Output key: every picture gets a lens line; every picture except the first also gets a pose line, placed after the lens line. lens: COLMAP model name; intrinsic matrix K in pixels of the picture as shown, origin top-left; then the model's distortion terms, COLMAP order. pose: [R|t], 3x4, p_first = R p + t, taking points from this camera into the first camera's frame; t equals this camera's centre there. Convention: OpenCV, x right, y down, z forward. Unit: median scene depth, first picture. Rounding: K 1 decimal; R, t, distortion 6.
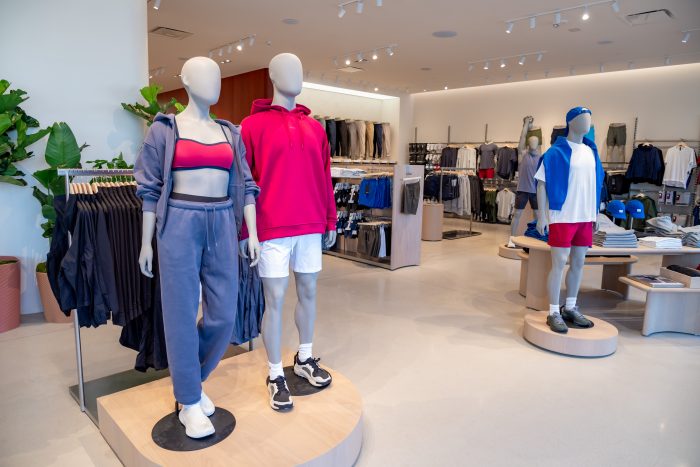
lens RADIAL K [[485.2, 0, 350.0], [0, 485.2, 233.5], [0, 0, 1]] dist [-0.030998, 0.002389]
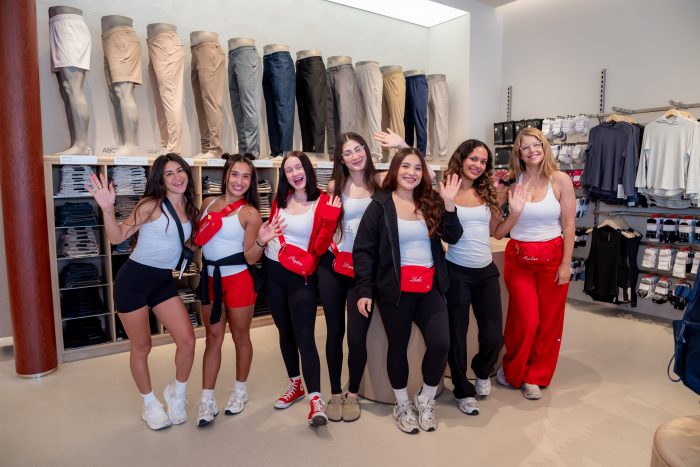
lens RADIAL K [[485.2, 0, 350.0], [0, 485.2, 233.5], [0, 0, 1]] dist [-0.030998, 0.002389]
pose [[0.990112, -0.001011, -0.140274, 0.060377], [-0.004823, 0.999137, -0.041250, -0.077089], [0.140195, 0.041518, 0.989253, 0.600603]]
